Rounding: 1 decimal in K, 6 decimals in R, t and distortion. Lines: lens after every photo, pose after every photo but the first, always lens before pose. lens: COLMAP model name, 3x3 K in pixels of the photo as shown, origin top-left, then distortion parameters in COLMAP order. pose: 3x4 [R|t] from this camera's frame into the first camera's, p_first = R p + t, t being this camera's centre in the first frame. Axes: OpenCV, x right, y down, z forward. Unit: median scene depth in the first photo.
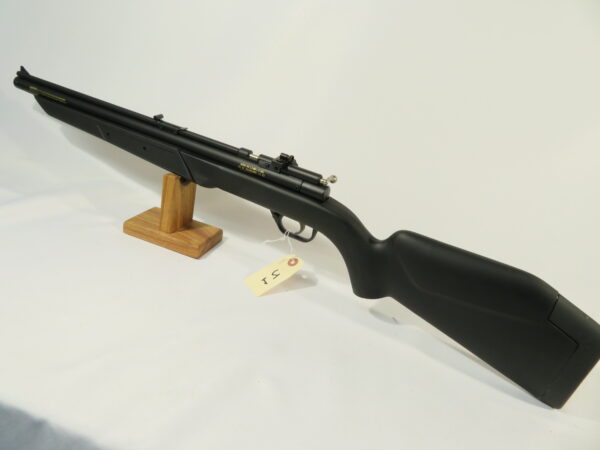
lens RADIAL K [[415.7, 0, 300.0], [0, 415.7, 225.0], [0, 0, 1]] dist [-0.000244, -0.000100]
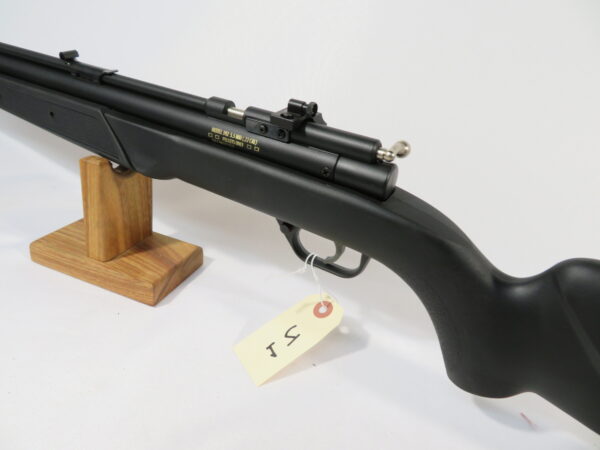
lens RADIAL K [[415.7, 0, 300.0], [0, 415.7, 225.0], [0, 0, 1]] dist [-0.000244, -0.000100]
pose [[0.997506, -0.042486, -0.056356, -0.012347], [0.044898, 0.998098, 0.042237, -0.046036], [0.054455, -0.044662, 0.997517, 0.482528]]
